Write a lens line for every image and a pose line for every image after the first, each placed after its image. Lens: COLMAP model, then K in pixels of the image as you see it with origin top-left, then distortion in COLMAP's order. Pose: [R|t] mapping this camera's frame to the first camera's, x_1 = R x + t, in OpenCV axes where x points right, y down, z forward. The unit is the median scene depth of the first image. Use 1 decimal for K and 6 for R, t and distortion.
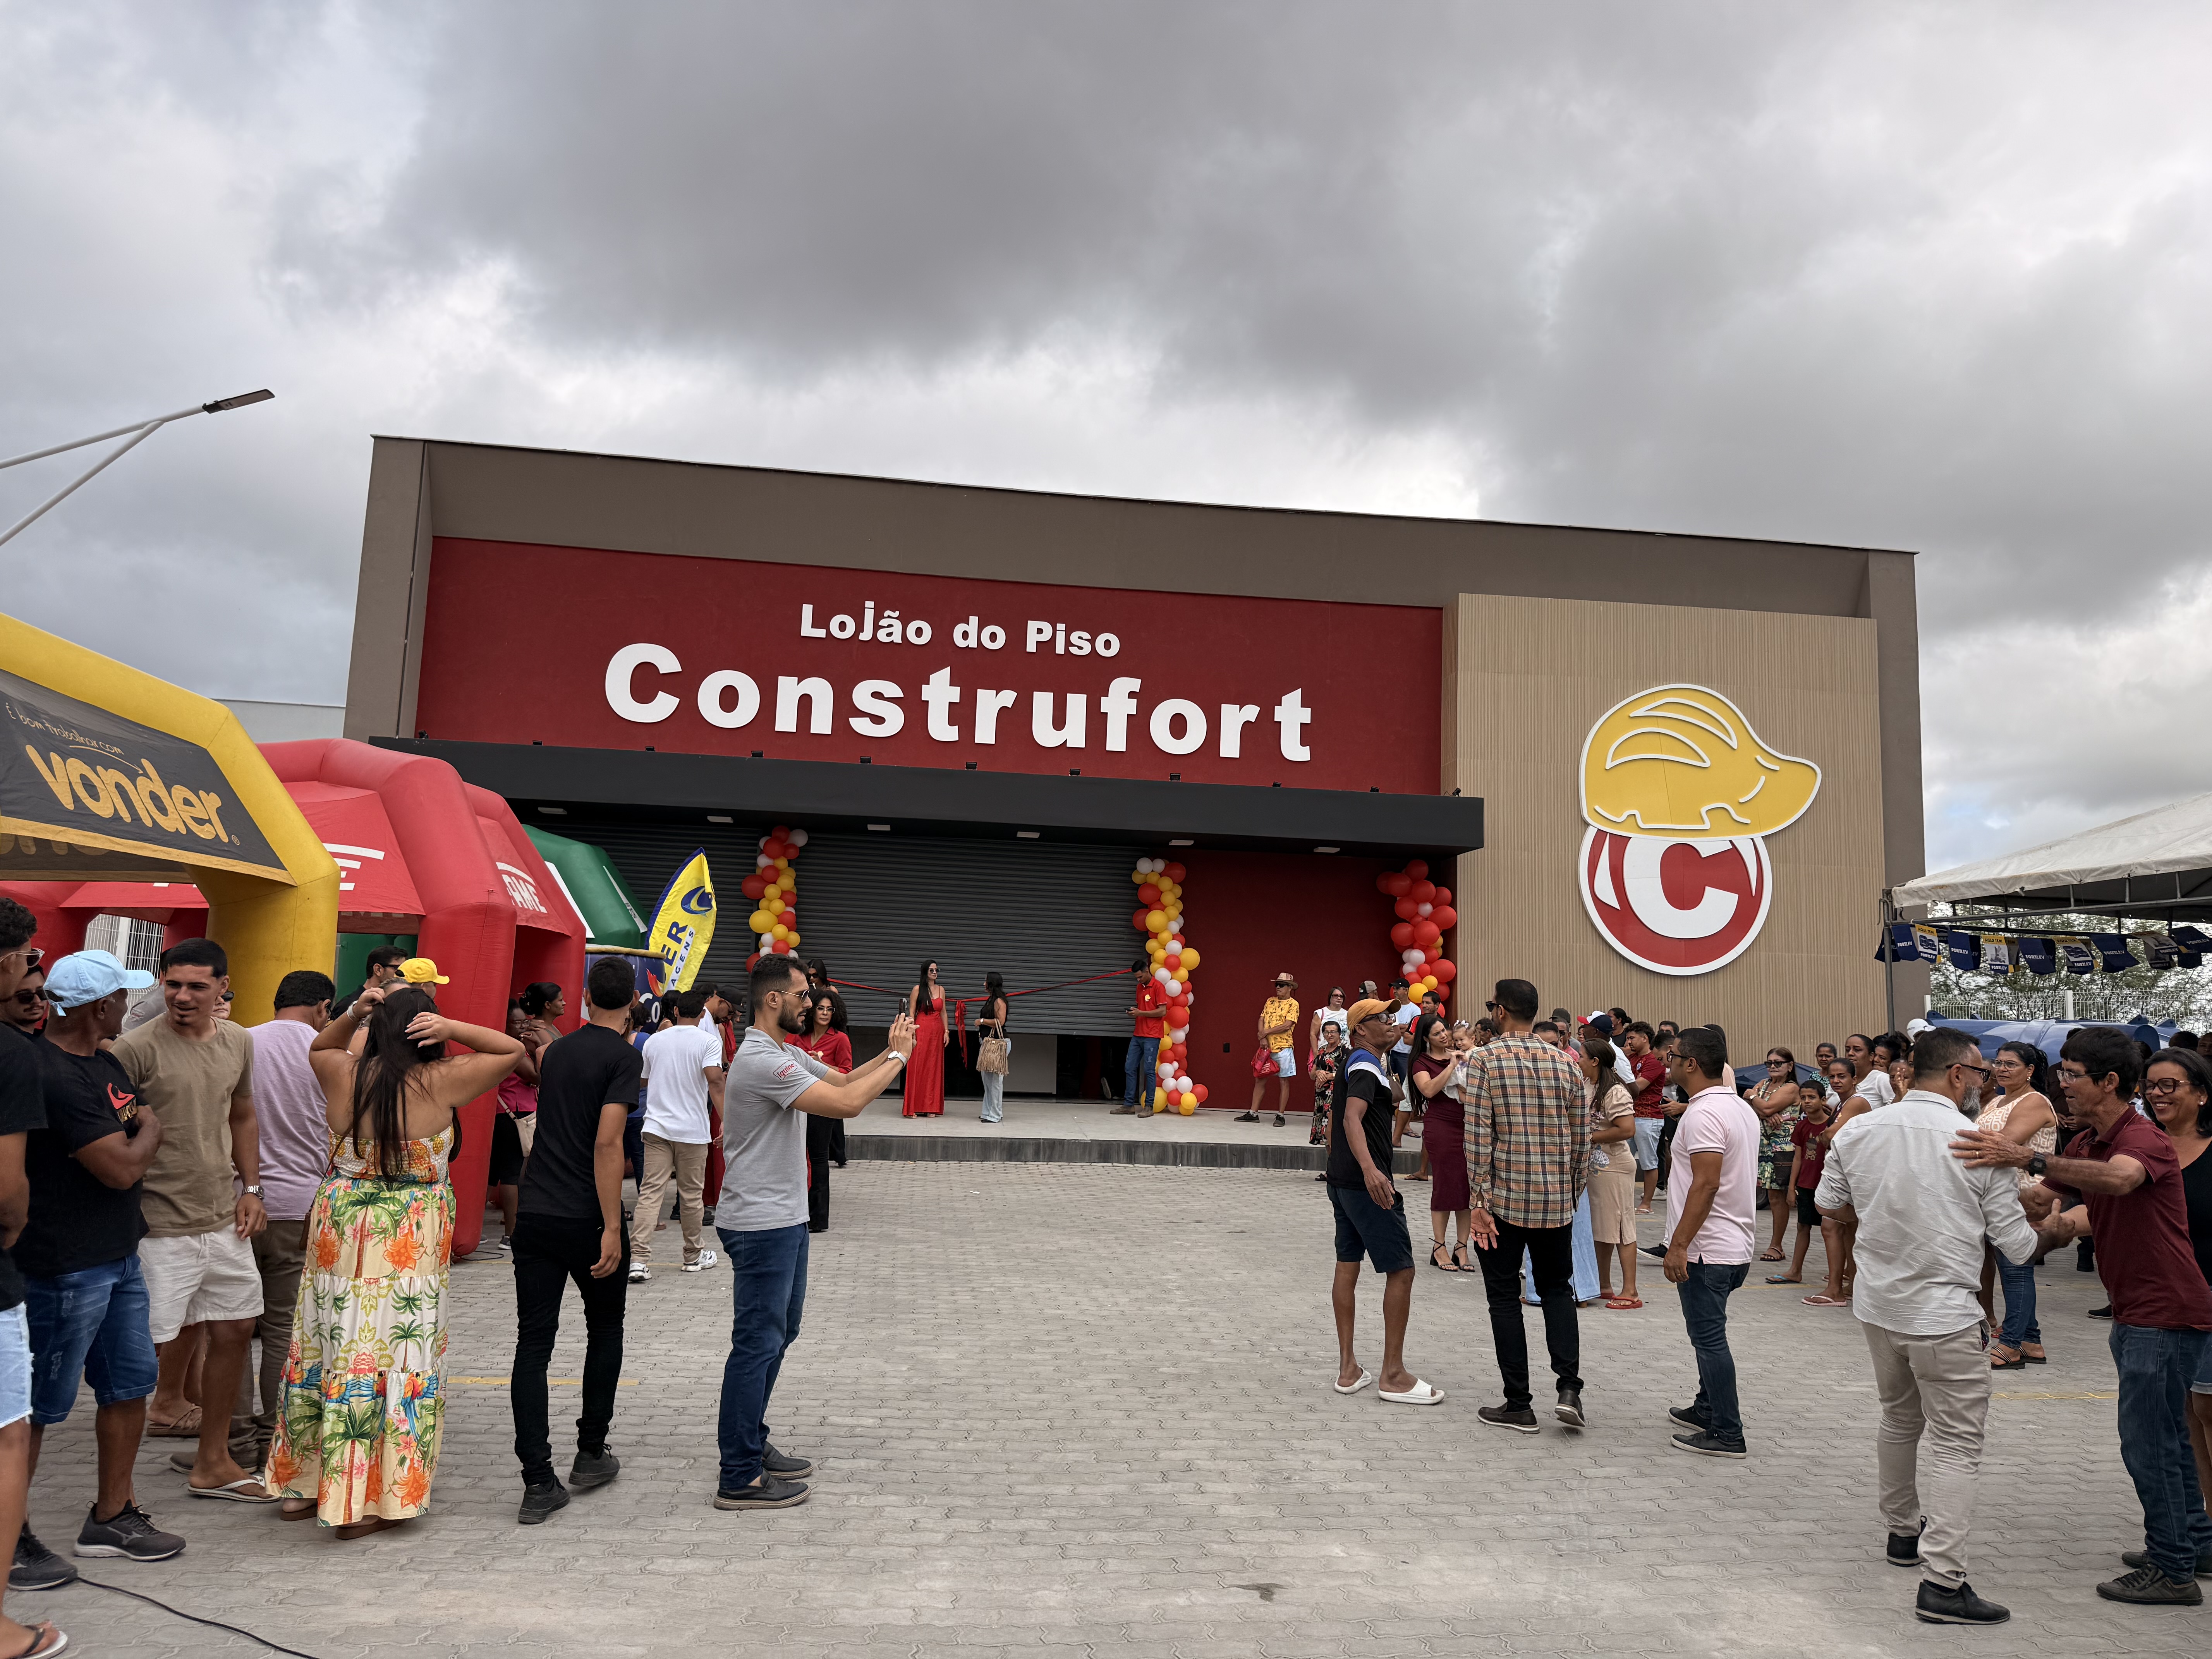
lens RADIAL K [[1560.8, 0, 1100.5], [0, 1560.8, 823.9], [0, 0, 1]] dist [0.004514, 0.001947]
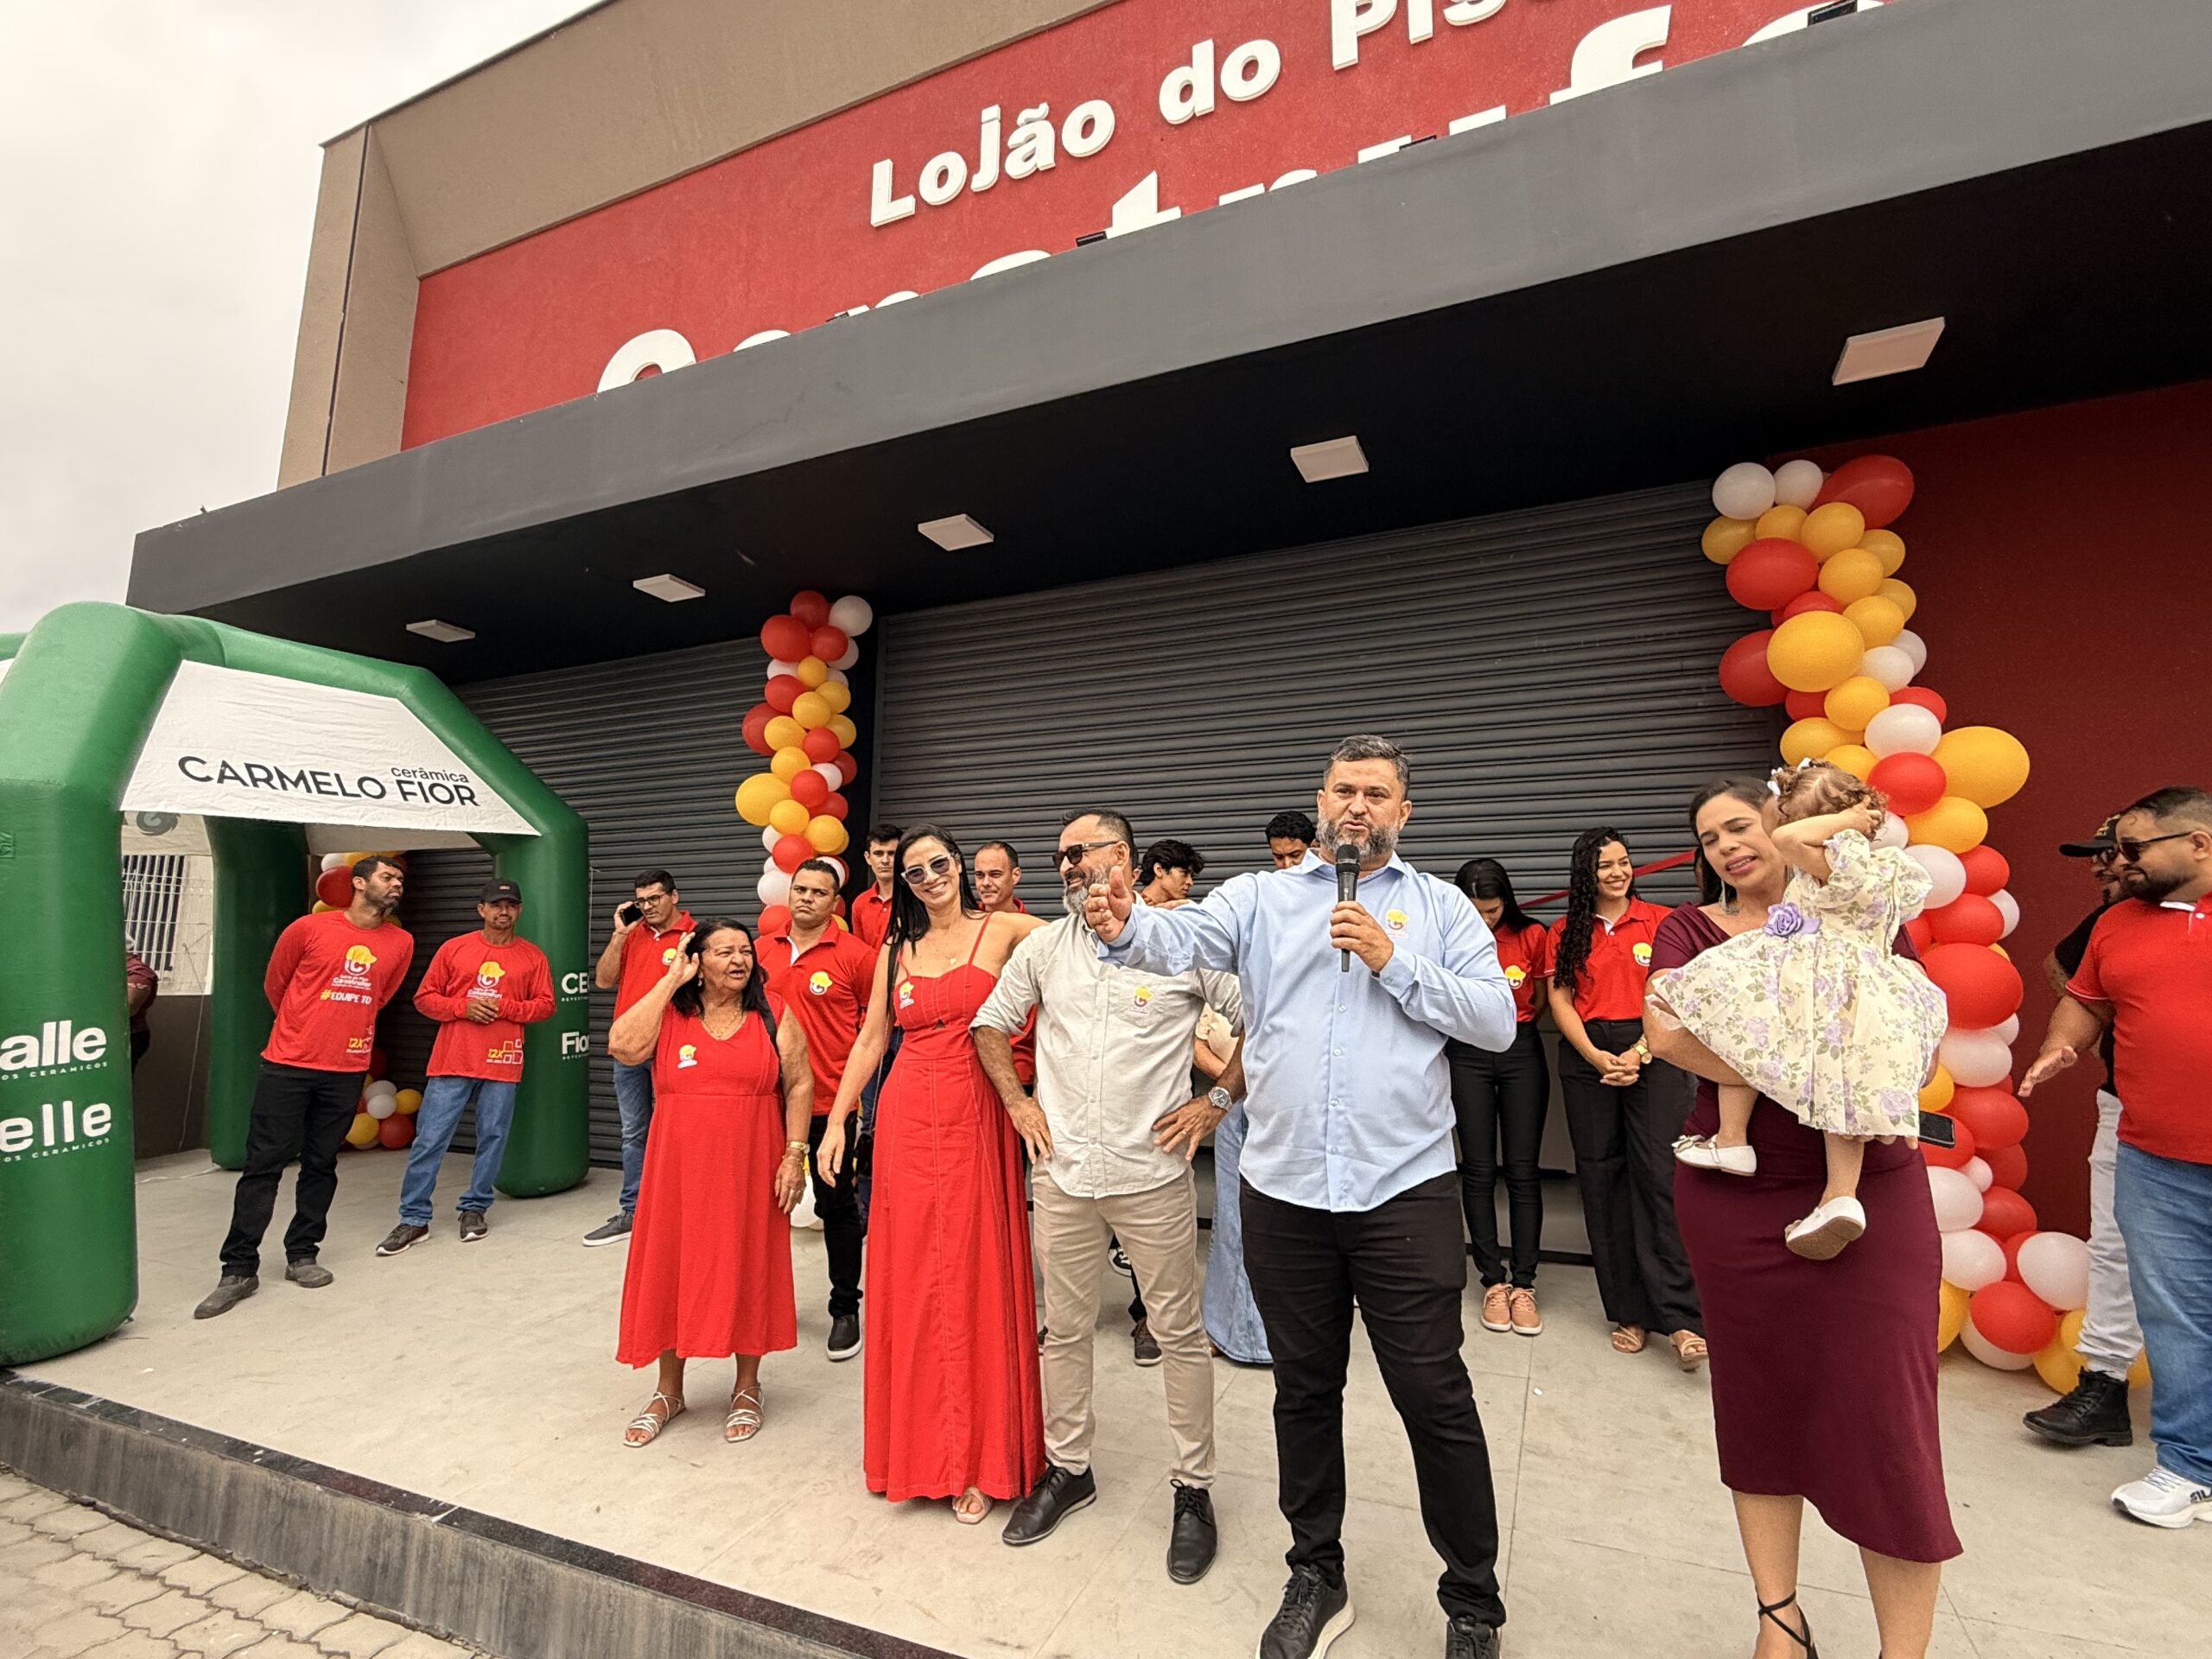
lens RADIAL K [[1037.7, 0, 1119.3], [0, 1037.7, 824.4], [0, 0, 1]] dist [-0.003416, 0.000470]
pose [[0.849623, -0.105639, -0.516702, 0.022194], [0.092197, 0.994398, -0.051702, 0.090399], [0.519269, -0.003711, 0.854603, 0.759916]]
